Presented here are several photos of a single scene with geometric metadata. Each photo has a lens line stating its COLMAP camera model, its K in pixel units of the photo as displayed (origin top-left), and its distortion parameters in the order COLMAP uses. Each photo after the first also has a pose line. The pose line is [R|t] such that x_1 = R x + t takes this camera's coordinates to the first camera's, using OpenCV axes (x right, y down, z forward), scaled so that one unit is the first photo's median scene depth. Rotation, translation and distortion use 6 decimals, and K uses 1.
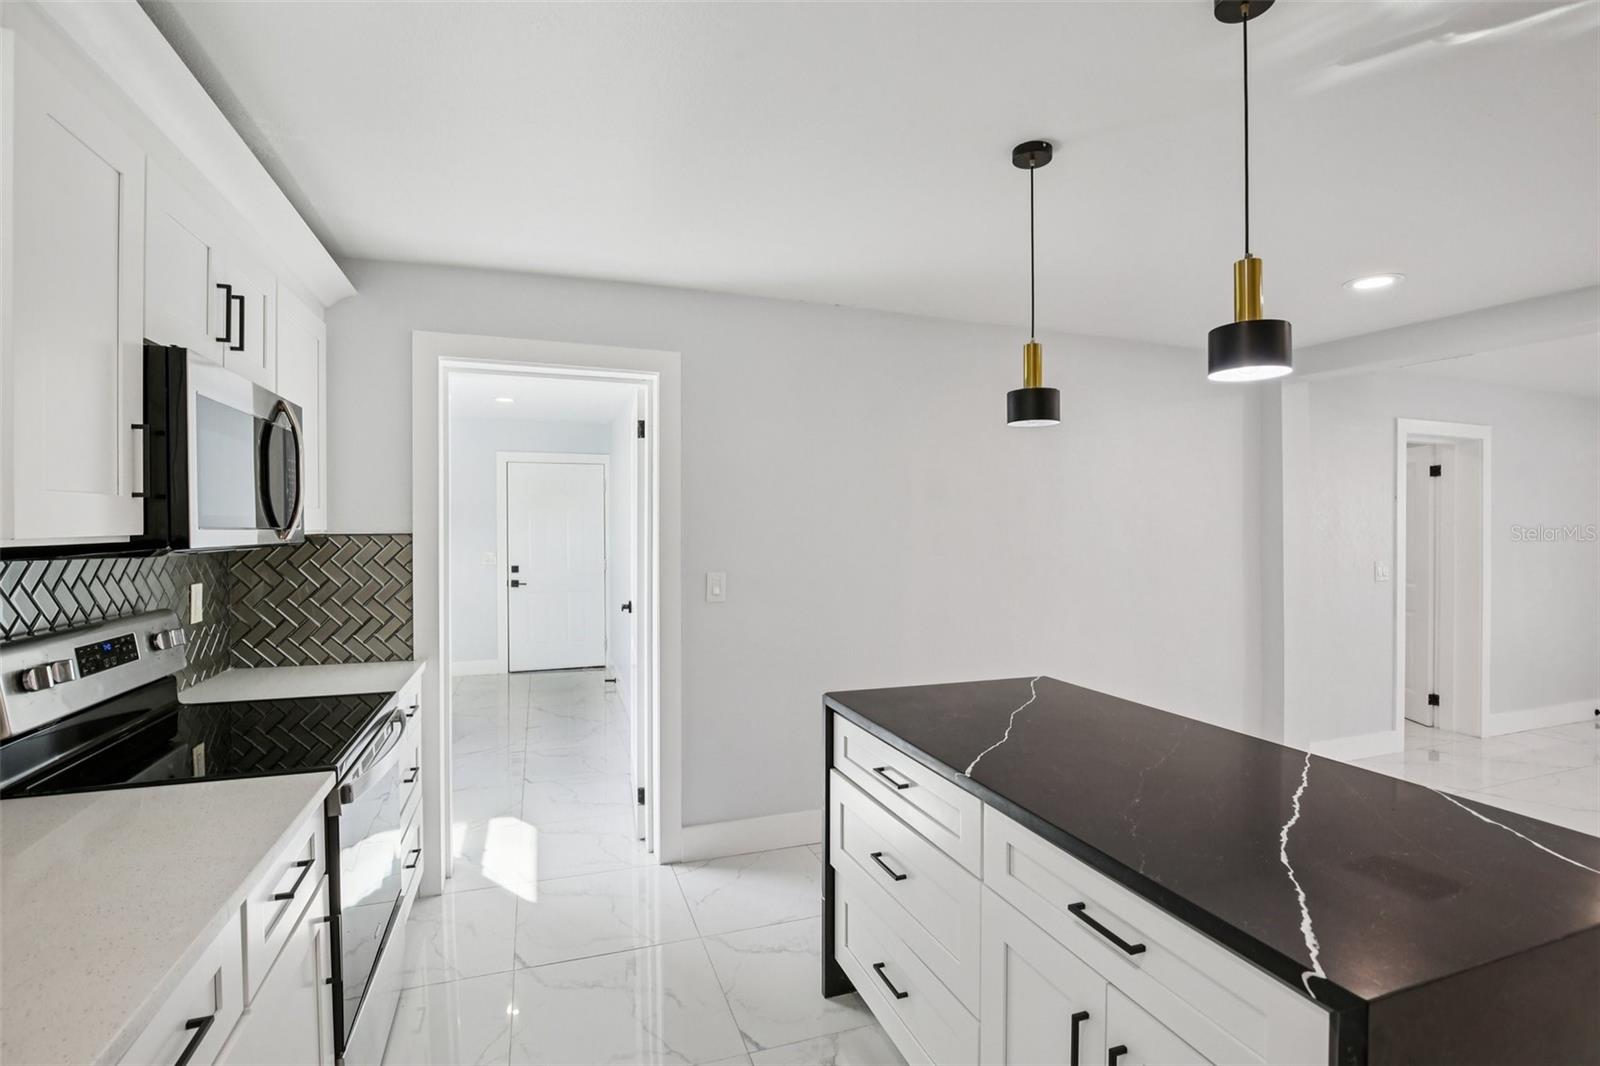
lens RADIAL K [[754.1, 0, 801.1], [0, 754.1, 533.3], [0, 0, 1]] dist [-0.019998, -0.000290]
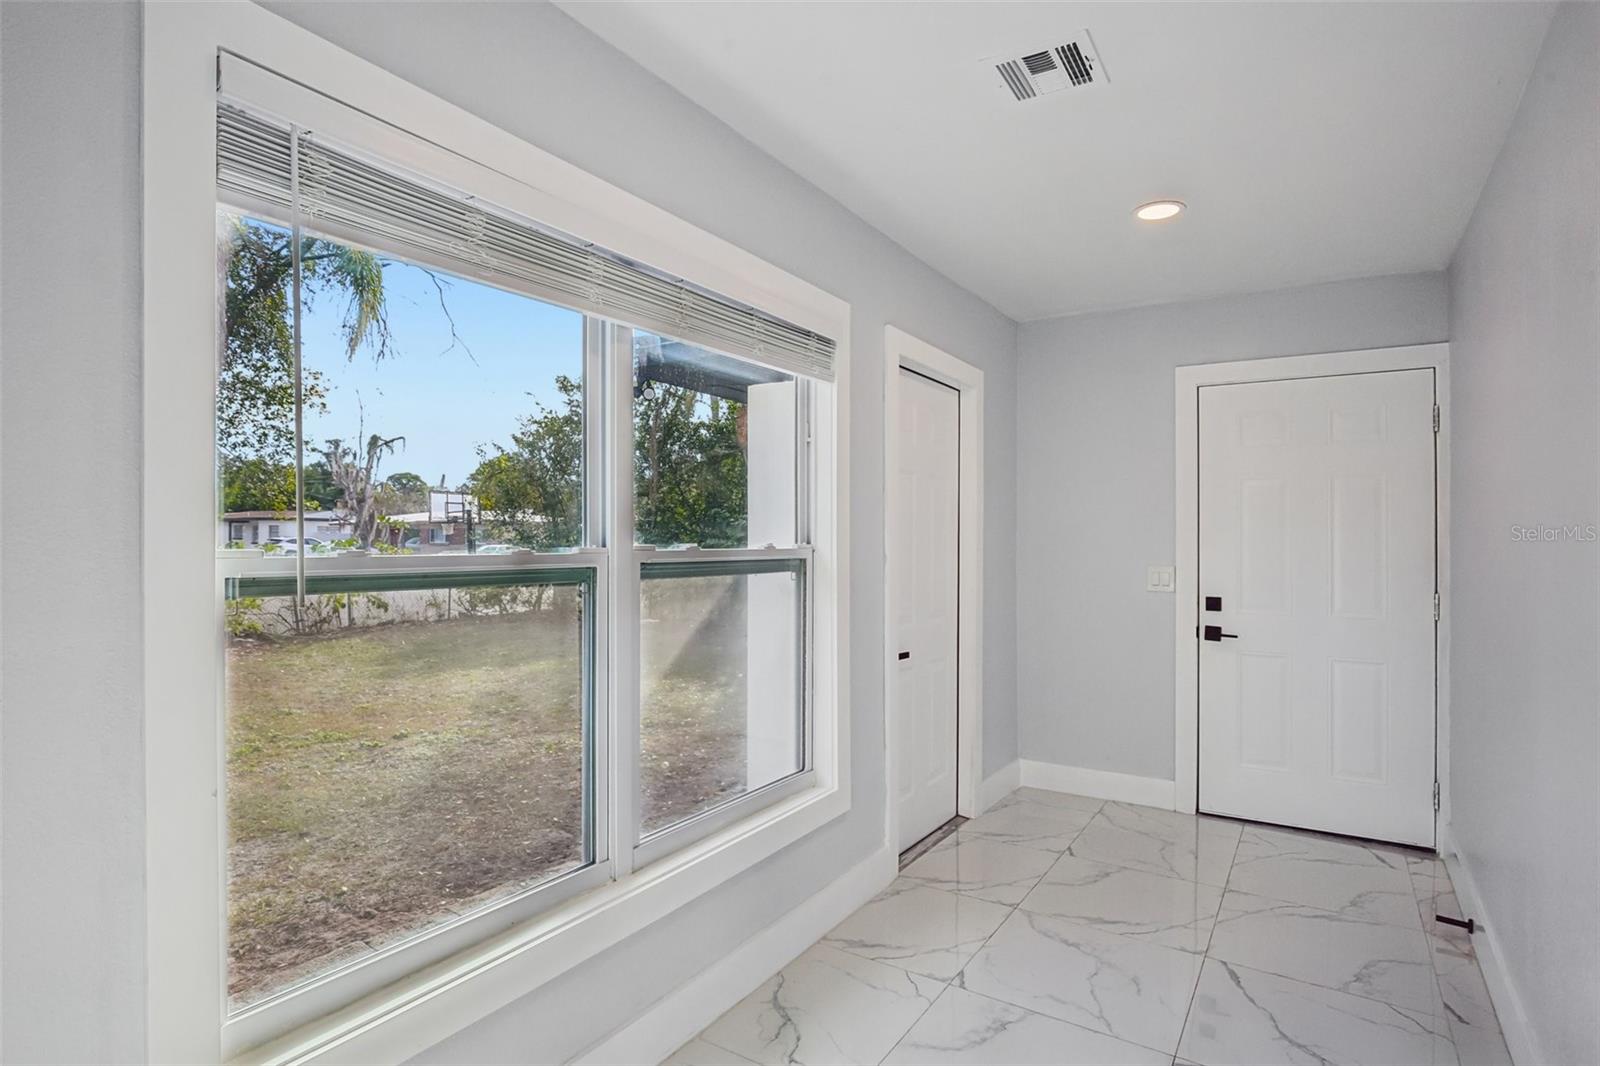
lens RADIAL K [[821.8, 0, 798.6], [0, 821.8, 532.8], [0, 0, 1]] dist [0.001013, 0.000216]
pose [[0.614028, 0.001928, -0.789282, -0.121458], [-0.004918, 0.999987, -0.001383, 0.003022], [0.789269, 0.004731, 0.614030, 0.453267]]
